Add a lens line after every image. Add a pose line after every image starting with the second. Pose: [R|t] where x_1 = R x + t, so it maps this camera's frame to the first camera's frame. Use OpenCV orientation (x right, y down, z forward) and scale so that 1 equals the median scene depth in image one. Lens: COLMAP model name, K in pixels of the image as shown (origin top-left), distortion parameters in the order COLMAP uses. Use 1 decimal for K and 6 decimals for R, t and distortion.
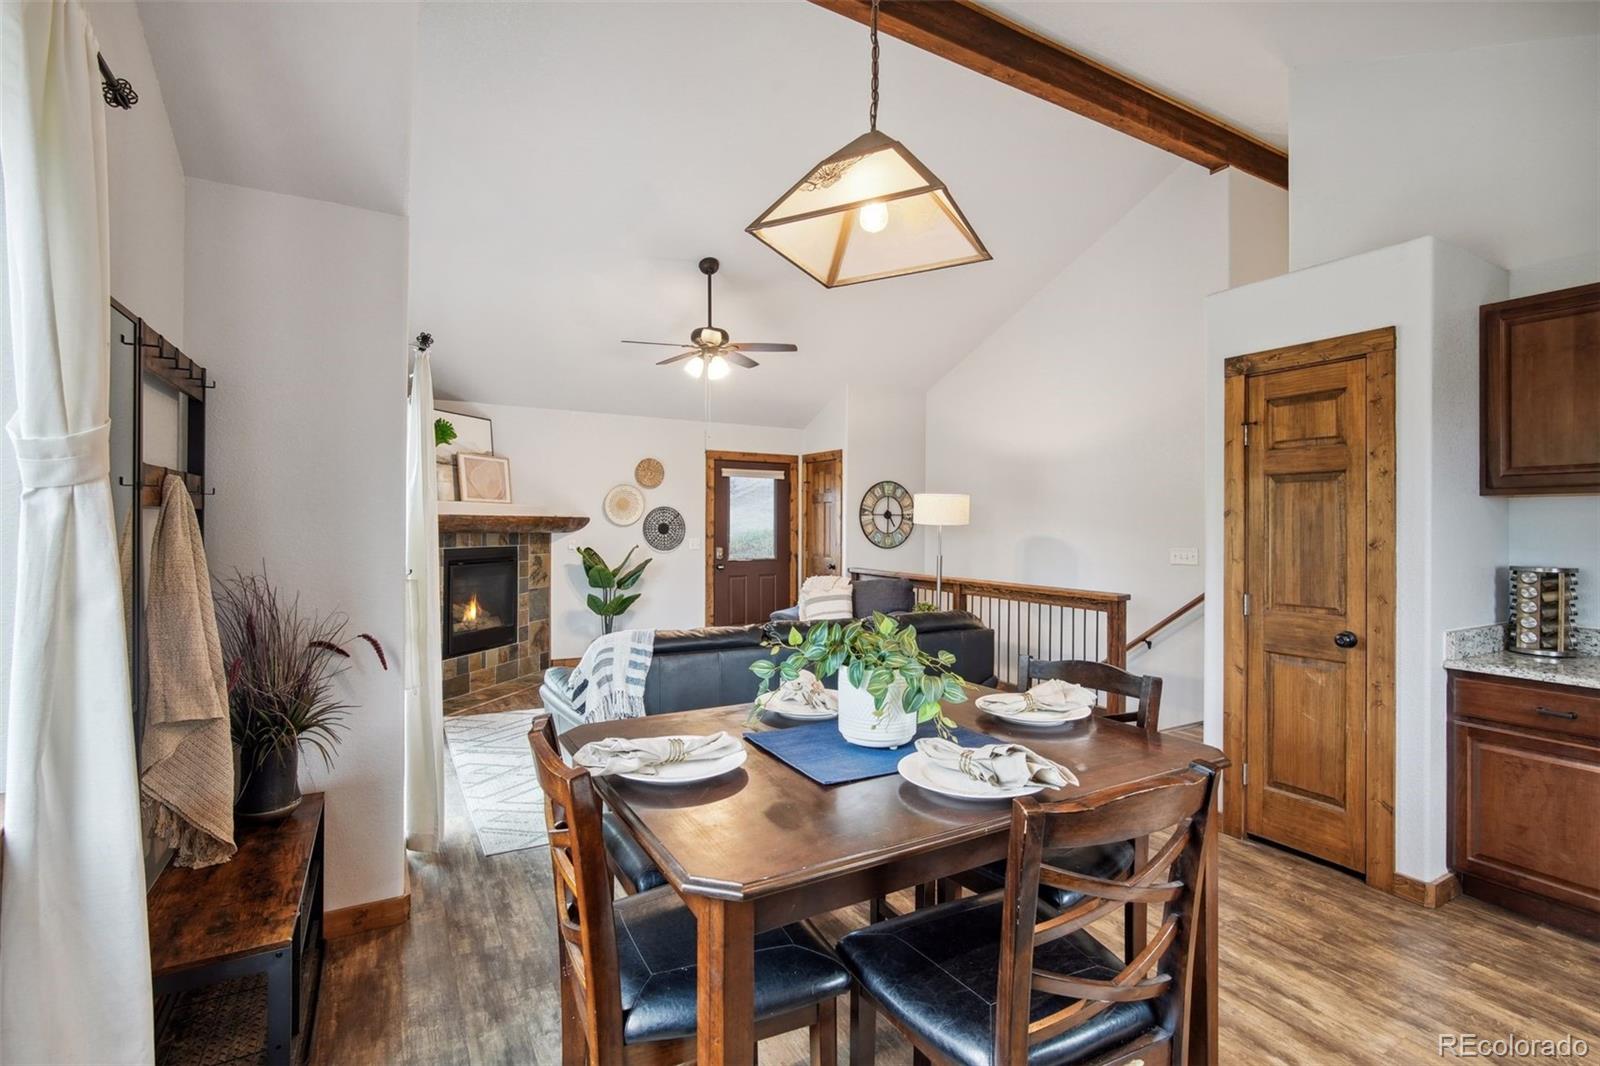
lens RADIAL K [[732.9, 0, 796.6], [0, 732.9, 522.2], [0, 0, 1]] dist [-0.014989, 0.007838]
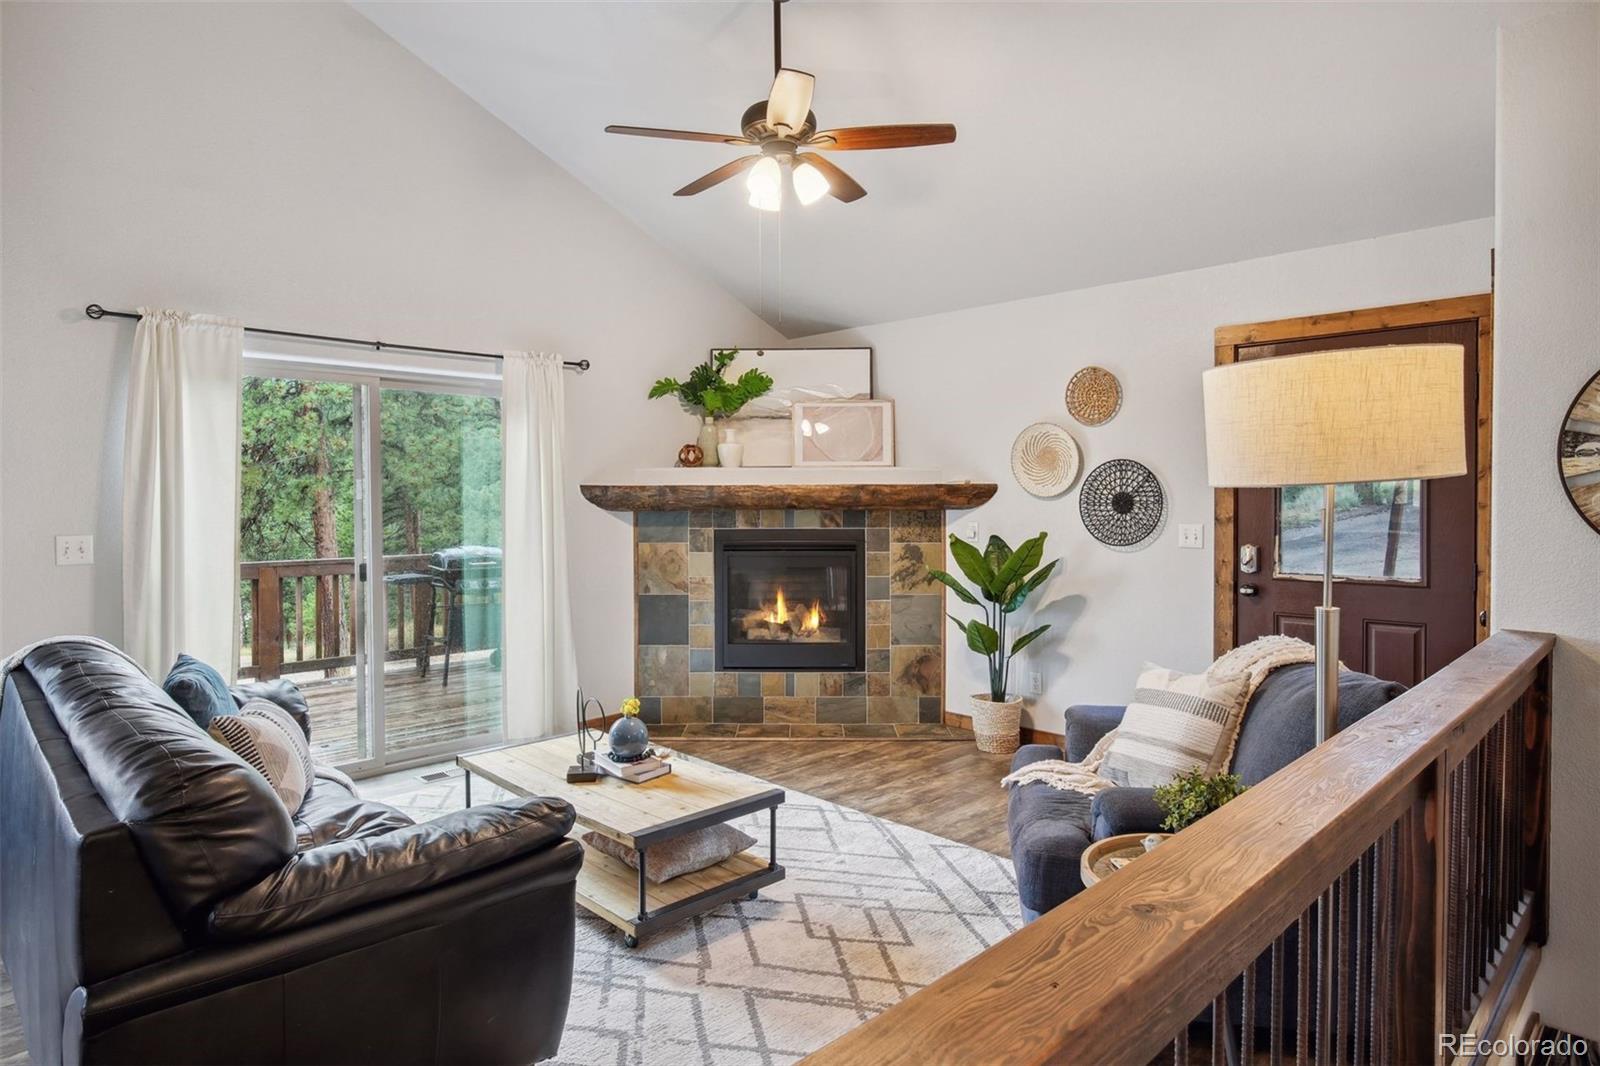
lens RADIAL K [[924.9, 0, 794.5], [0, 924.9, 524.4], [0, 0, 1]] dist [-0.017784, 0.000238]
pose [[0.262150, 0.018565, -0.964848, 0.837686], [0.009163, 0.999722, 0.021725, 0.017815], [0.964984, -0.014536, 0.261907, 1.407238]]
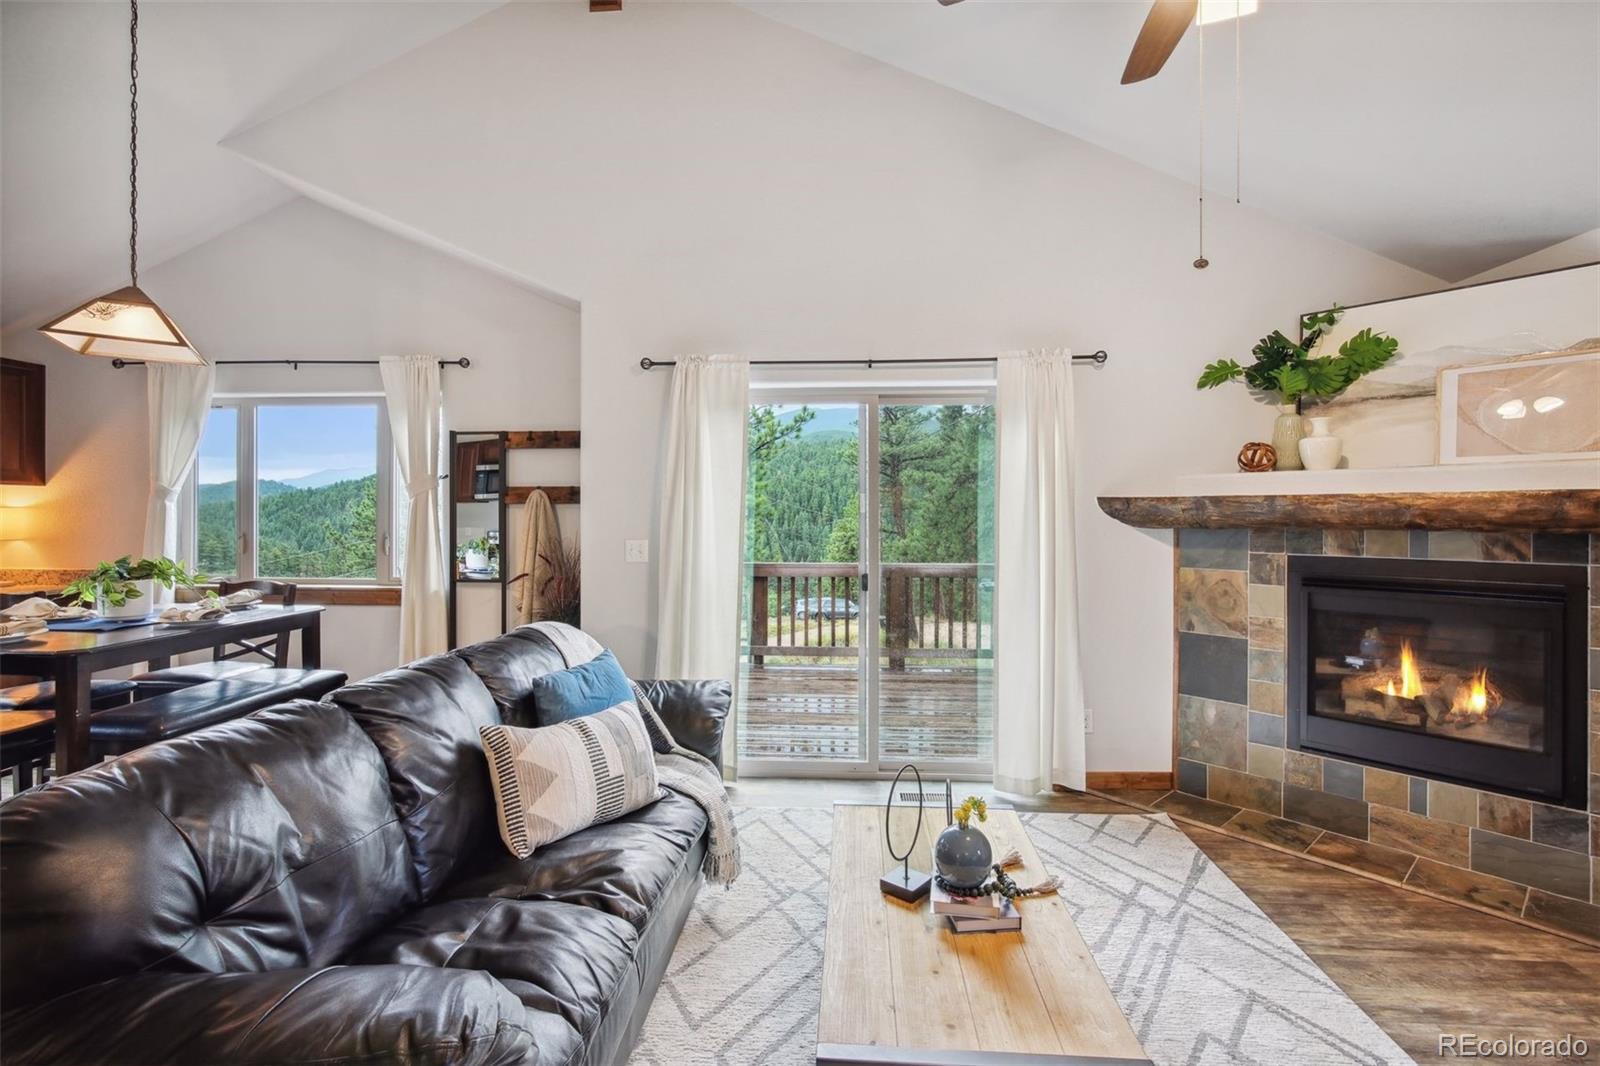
lens RADIAL K [[732.8, 0, 798.1], [0, 732.8, 514.1], [0, 0, 1]] dist [-0.010492, 0.004640]
pose [[-0.546643, -0.007838, -0.837329, 0.357591], [-0.002216, 0.999966, -0.007914, 0.016311], [0.837363, -0.002471, -0.546642, 1.691711]]
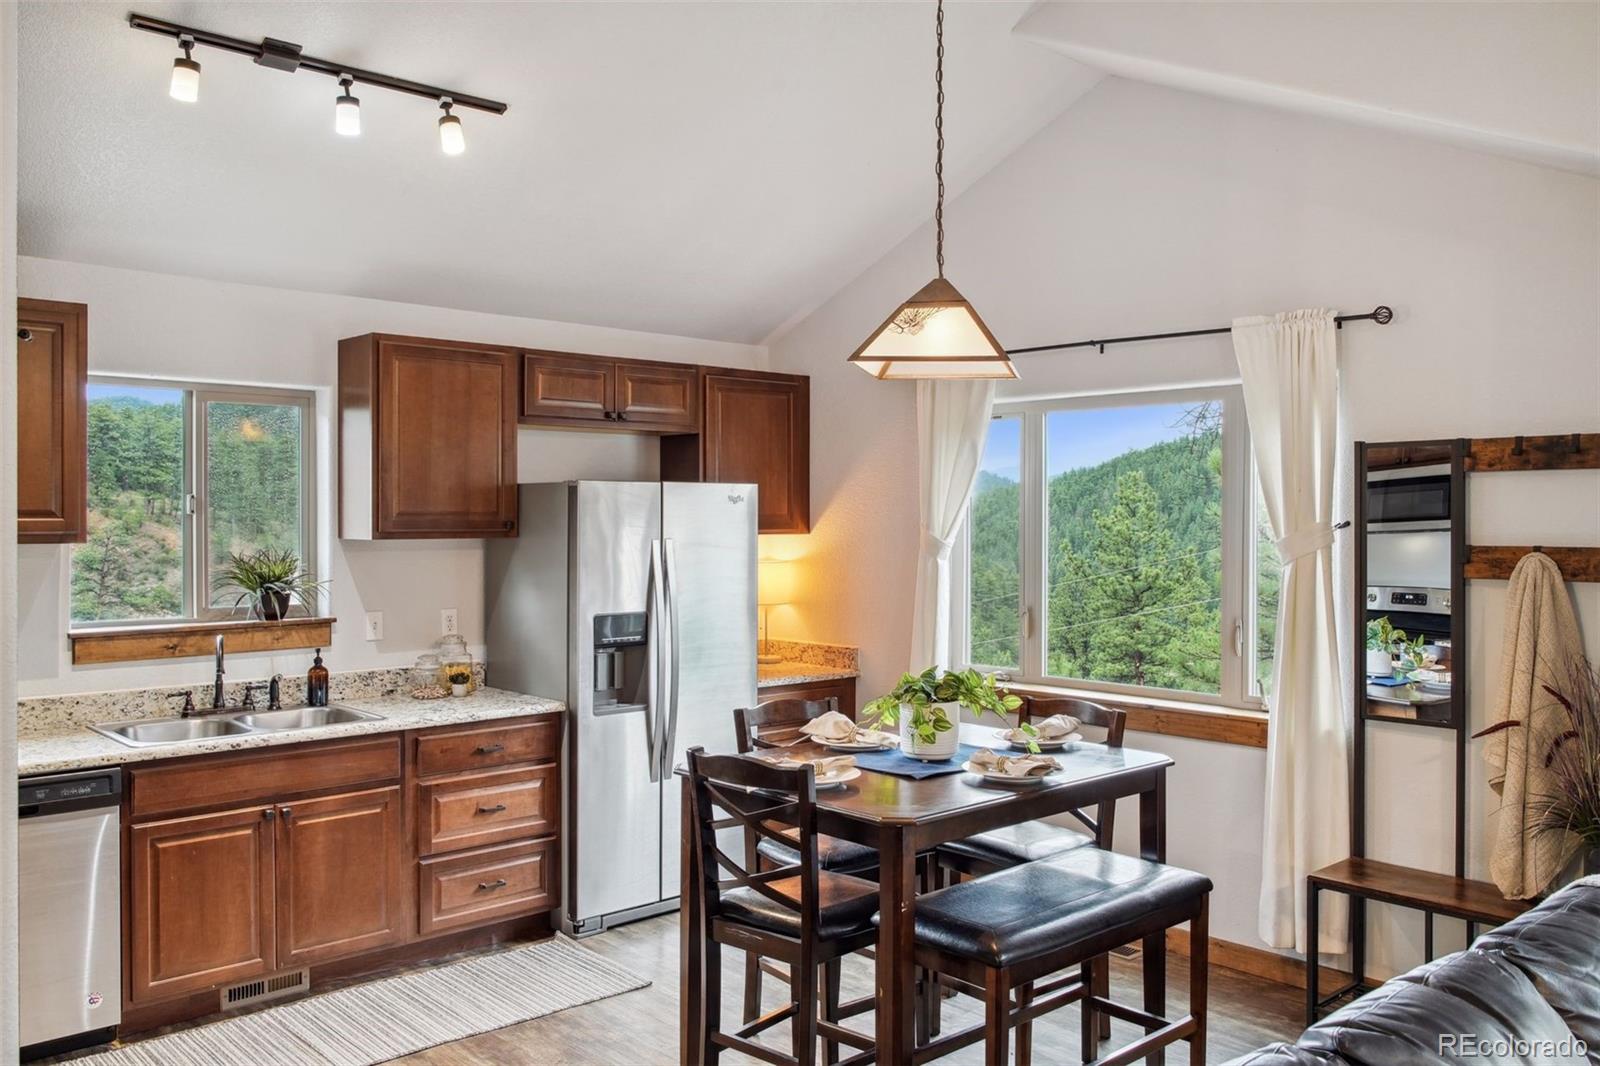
lens RADIAL K [[1296.0, 0, 796.4], [0, 1296.0, 523.8], [0, 0, 1]] dist [-0.007211, 0.001511]
pose [[-0.974754, -0.006413, -0.223190, 0.420401], [-0.006353, 0.999979, -0.000987, -0.058589], [0.223192, 0.000455, -0.974774, 1.564262]]
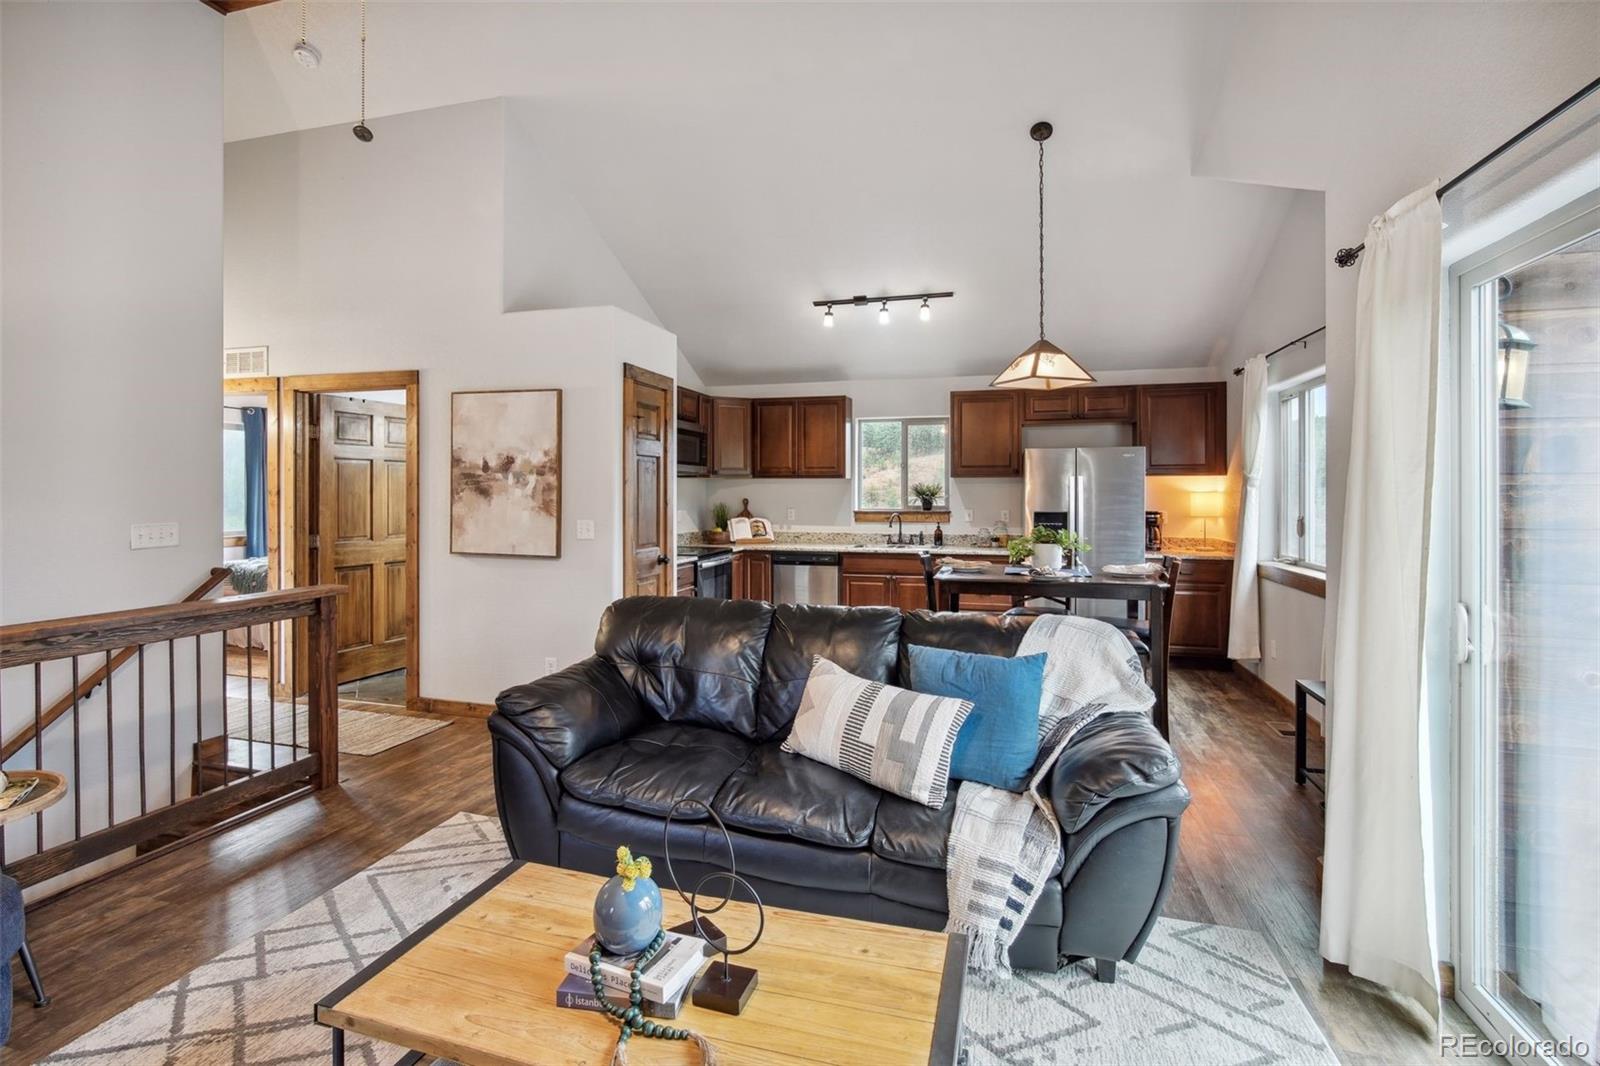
lens RADIAL K [[743.2, 0, 795.5], [0, 743.2, 491.8], [0, 0, 1]] dist [-0.007539, 0.000610]
pose [[-0.698601, -0.005315, 0.715492, -0.588709], [-0.008055, 0.999967, -0.000438, 0.004495], [-0.715467, -0.006069, -0.698621, 1.746388]]
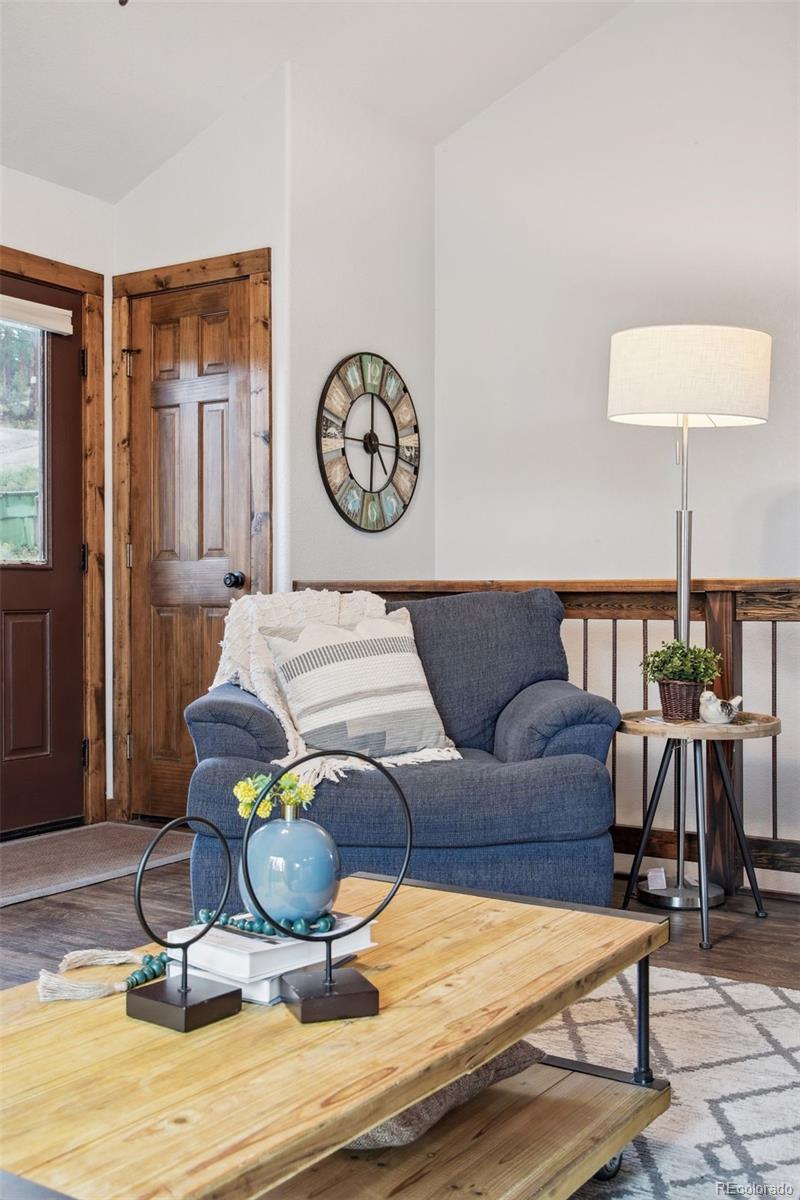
lens RADIAL K [[1248.0, 0, 400.0], [0, 1248.0, 600.0], [0, 0, 1]] dist [-0.009081, -0.007631]
pose [[0.886842, -0.010624, 0.461951, -0.377111], [0.006158, 0.999919, 0.011173, 0.150603], [-0.462032, -0.007064, 0.886835, 1.007990]]
